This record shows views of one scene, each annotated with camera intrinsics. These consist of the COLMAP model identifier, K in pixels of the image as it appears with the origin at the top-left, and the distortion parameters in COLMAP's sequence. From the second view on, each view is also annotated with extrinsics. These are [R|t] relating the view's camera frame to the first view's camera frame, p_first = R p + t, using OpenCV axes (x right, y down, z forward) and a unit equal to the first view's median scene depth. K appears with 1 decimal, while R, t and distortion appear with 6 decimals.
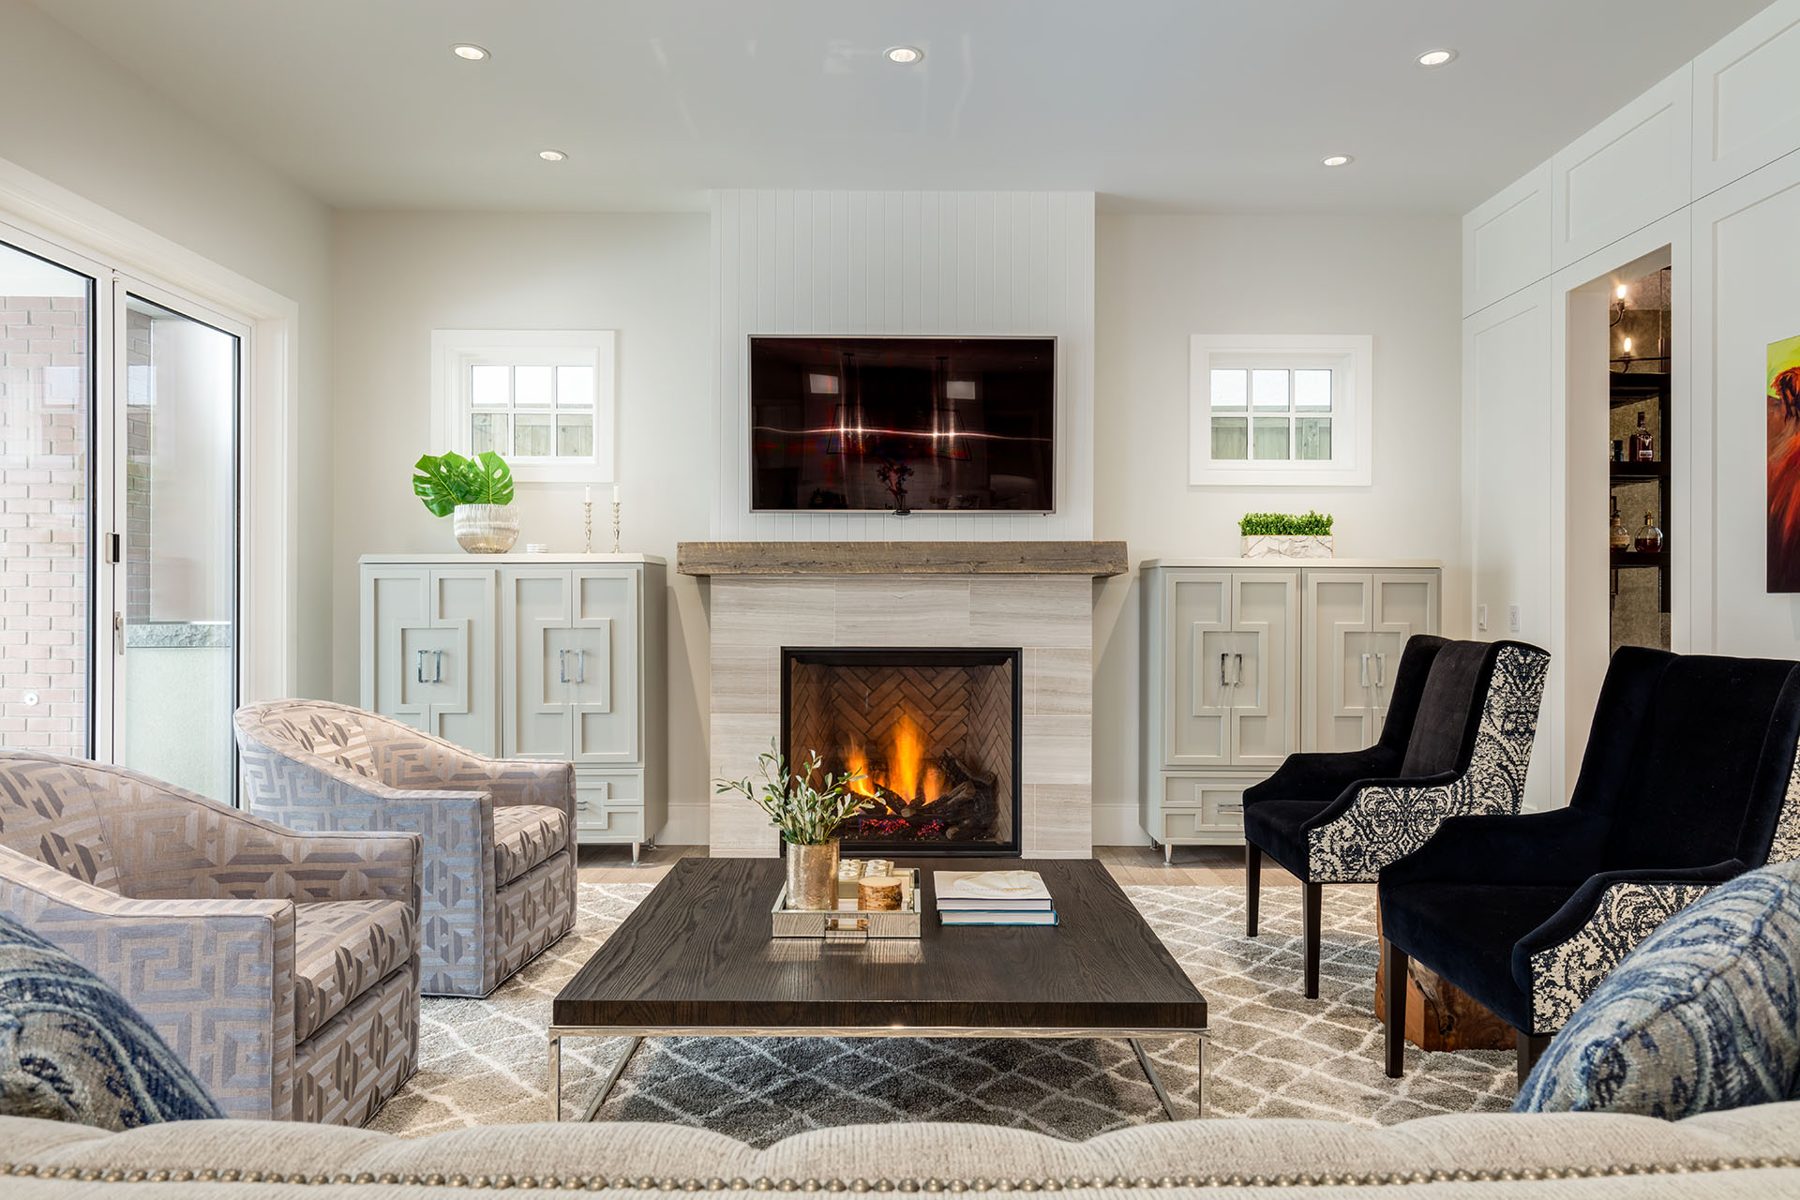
lens RADIAL K [[1157.3, 0, 908.3], [0, 1157.3, 609.8], [0, 0, 1]] dist [-0.001792, 0.000375]
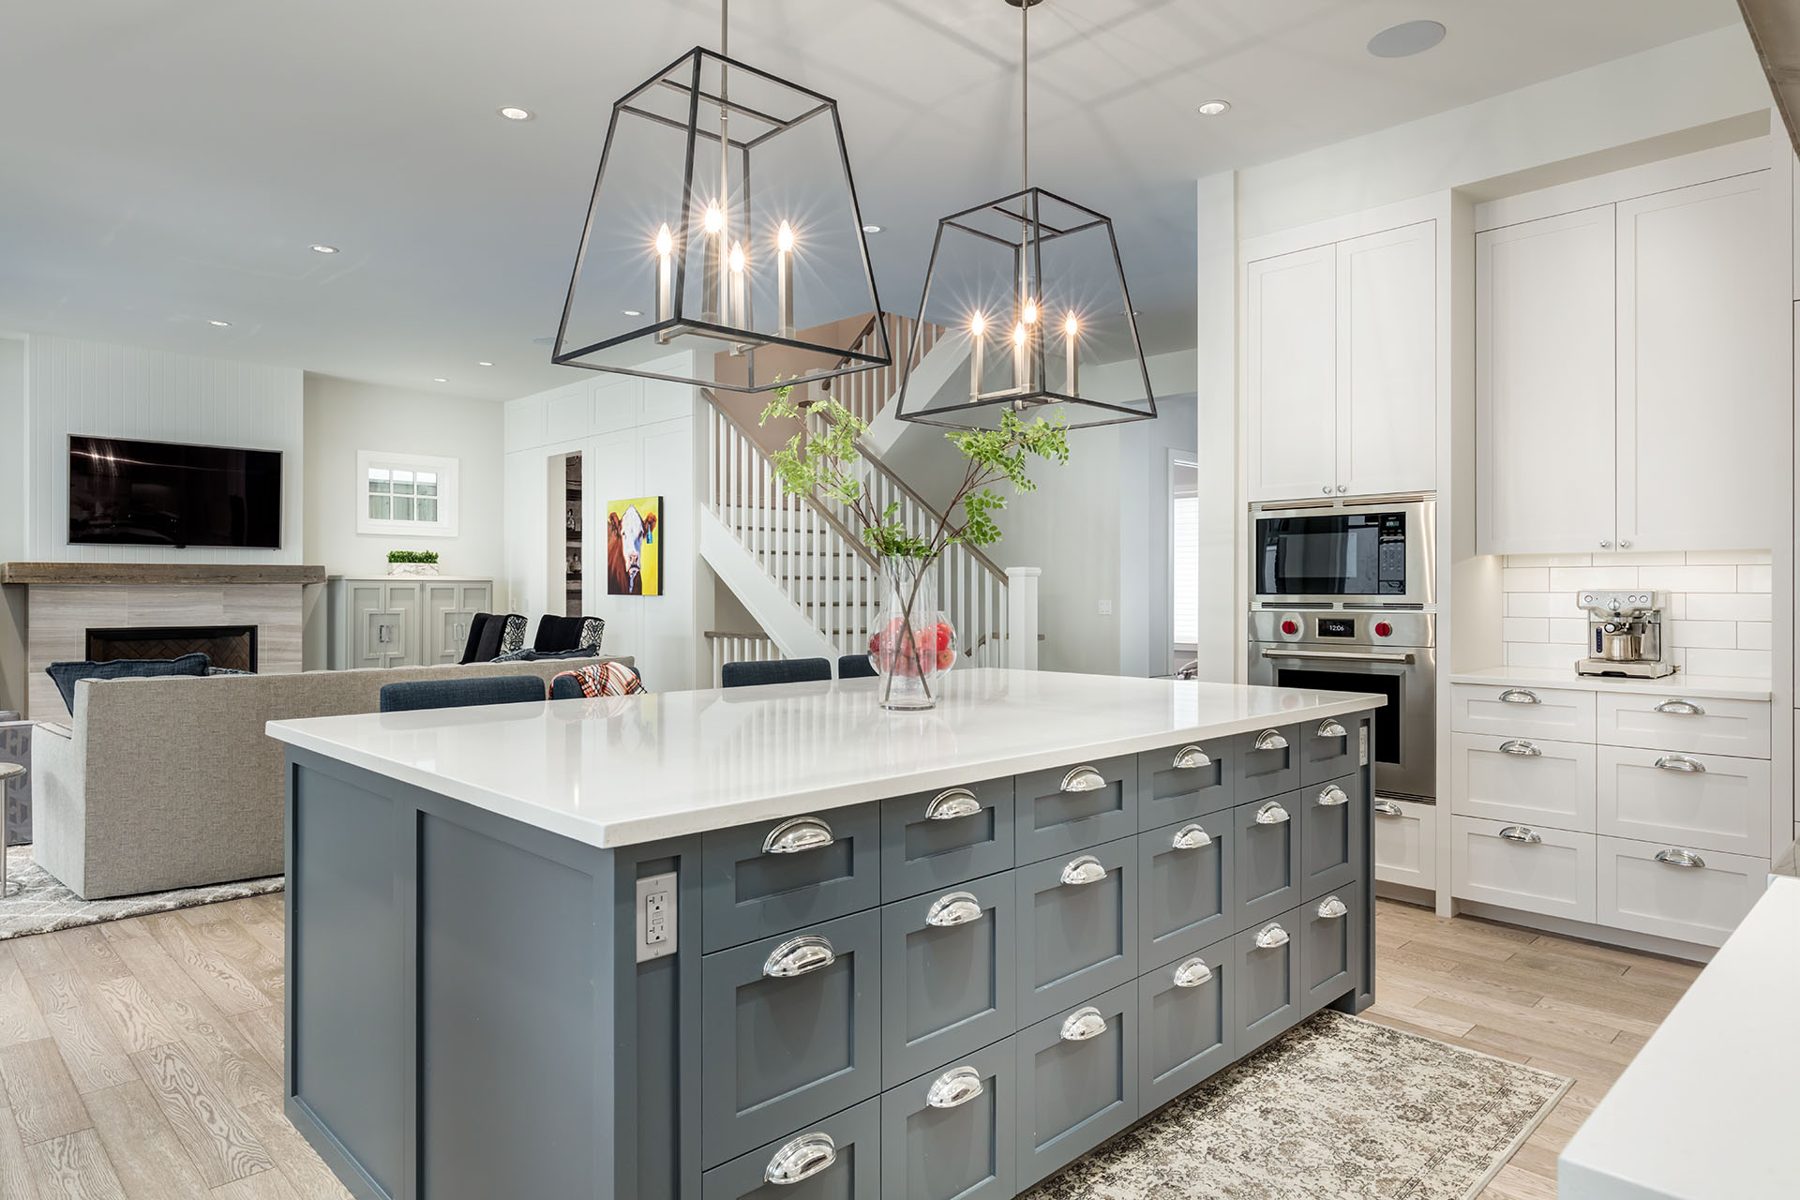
lens RADIAL K [[1069.5, 0, 905.6], [0, 1069.5, 588.6], [0, 0, 1]] dist [-0.001273, -0.000100]
pose [[0.714186, -0.000438, 0.699955, -0.333517], [0.006823, 0.999957, -0.006336, -0.005723], [-0.699922, 0.009301, 0.714159, -0.840284]]
